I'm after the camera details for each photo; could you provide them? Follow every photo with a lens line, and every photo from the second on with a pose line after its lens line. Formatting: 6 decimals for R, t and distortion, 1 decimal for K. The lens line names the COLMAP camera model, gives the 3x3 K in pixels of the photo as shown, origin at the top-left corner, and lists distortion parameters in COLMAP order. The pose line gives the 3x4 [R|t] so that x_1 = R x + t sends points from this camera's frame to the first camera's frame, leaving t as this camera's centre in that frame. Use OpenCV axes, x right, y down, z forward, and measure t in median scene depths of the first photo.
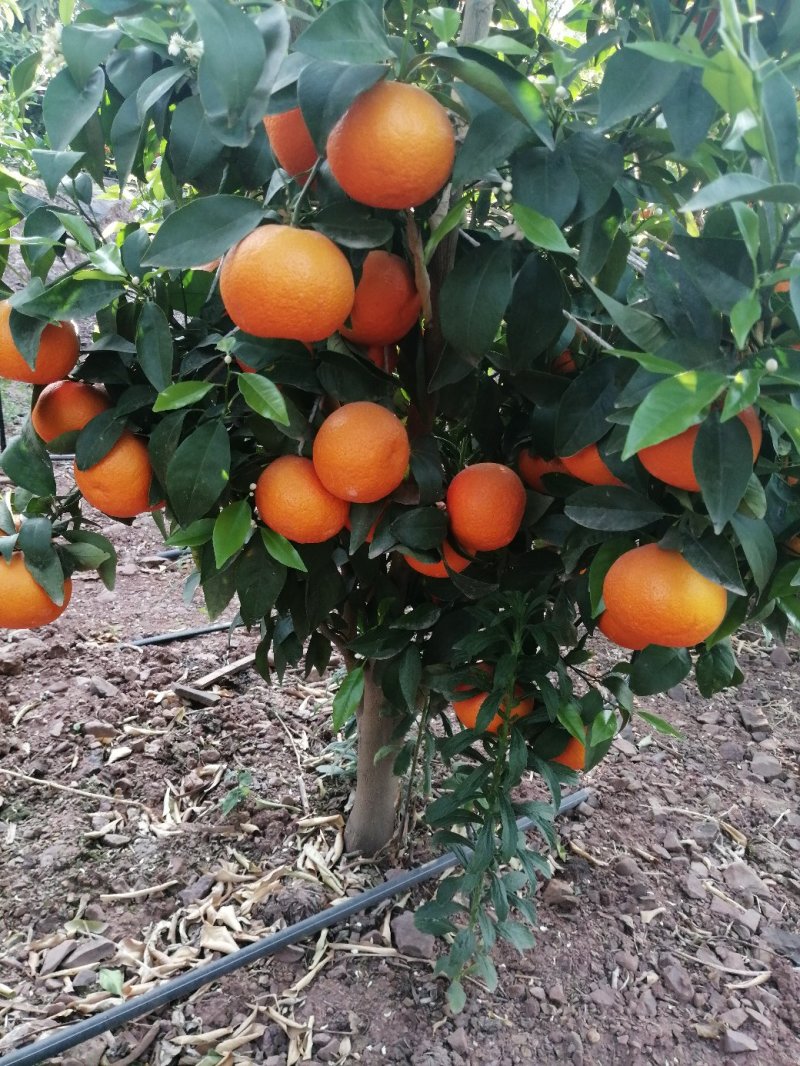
lens RADIAL K [[891.8, 0, 348.1], [0, 891.8, 548.5], [0, 0, 1]] dist [-0.001463, -0.001464]
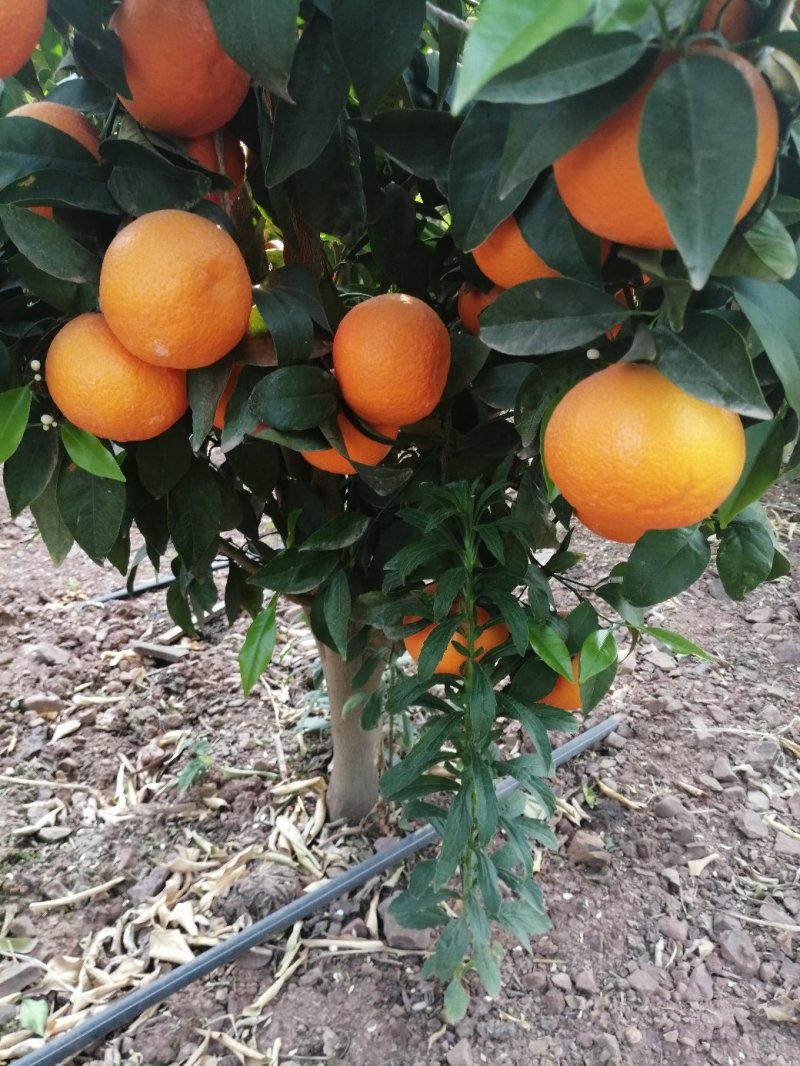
lens RADIAL K [[891.8, 0, 348.1], [0, 891.8, 548.5], [0, 0, 1]] dist [-0.001463, -0.001464]
pose [[0.992907, -0.107104, -0.051619, 0.090700], [0.110693, 0.991202, 0.072563, 0.027844], [0.043393, -0.077762, 0.996027, 0.191864]]
